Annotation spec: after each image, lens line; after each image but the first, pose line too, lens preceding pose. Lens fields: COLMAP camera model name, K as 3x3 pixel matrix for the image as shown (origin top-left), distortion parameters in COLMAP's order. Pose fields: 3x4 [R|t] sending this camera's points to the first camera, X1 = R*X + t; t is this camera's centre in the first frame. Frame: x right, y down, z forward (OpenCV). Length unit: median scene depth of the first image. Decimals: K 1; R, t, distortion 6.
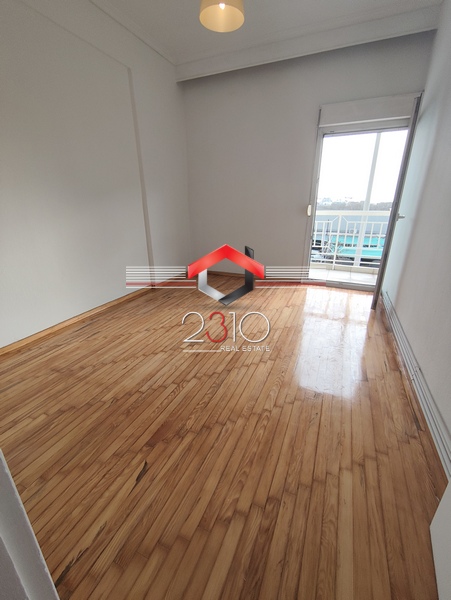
lens RADIAL K [[264.7, 0, 225.1], [0, 264.7, 305.5], [0, 0, 1]] dist [-0.005537, 0.005035]
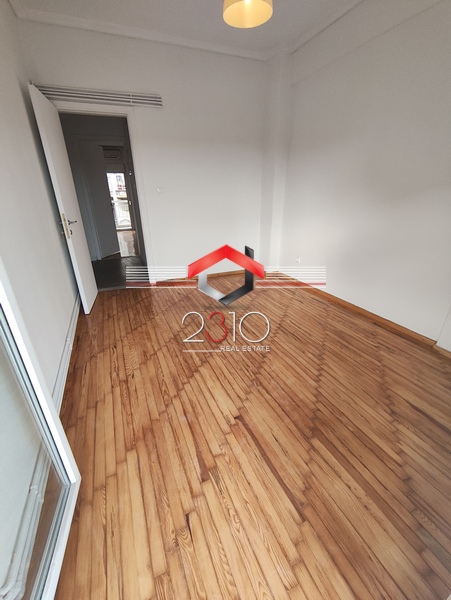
lens RADIAL K [[264.7, 0, 225.1], [0, 264.7, 305.5], [0, 0, 1]] dist [-0.005537, 0.005035]
pose [[-0.688803, 0.303635, -0.658298, 0.918290], [-0.243327, 0.758550, 0.604478, -0.826825], [0.682893, 0.576548, -0.448609, 1.868755]]
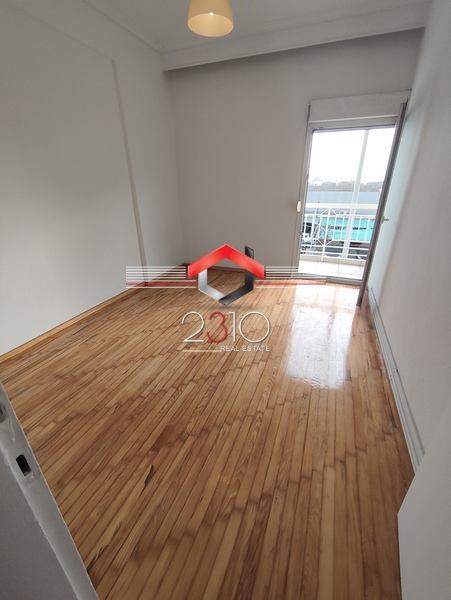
lens RADIAL K [[264.7, 0, 225.1], [0, 264.7, 305.5], [0, 0, 1]] dist [-0.005537, 0.005035]
pose [[0.999267, -0.021090, 0.031937, -0.010329], [0.018902, 0.997552, 0.067321, -0.103465], [-0.033279, -0.066668, 0.997220, -0.052081]]
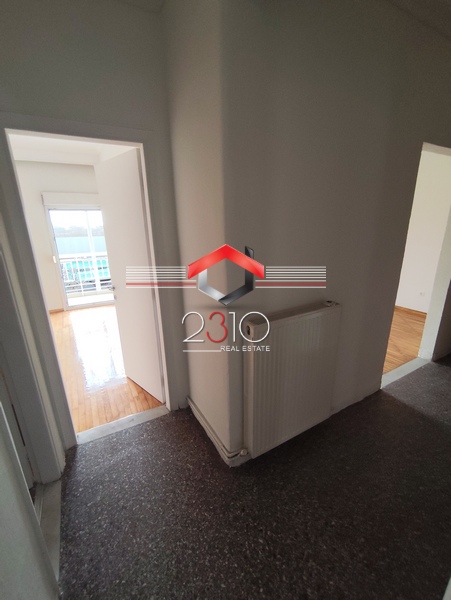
lens RADIAL K [[264.7, 0, 225.1], [0, 264.7, 305.5], [0, 0, 1]] dist [-0.005537, 0.005035]
pose [[0.600332, -0.239453, 0.763062, -0.499563], [0.294968, 0.953152, 0.067041, 0.085097], [-0.743367, 0.184832, 0.642839, -0.990629]]
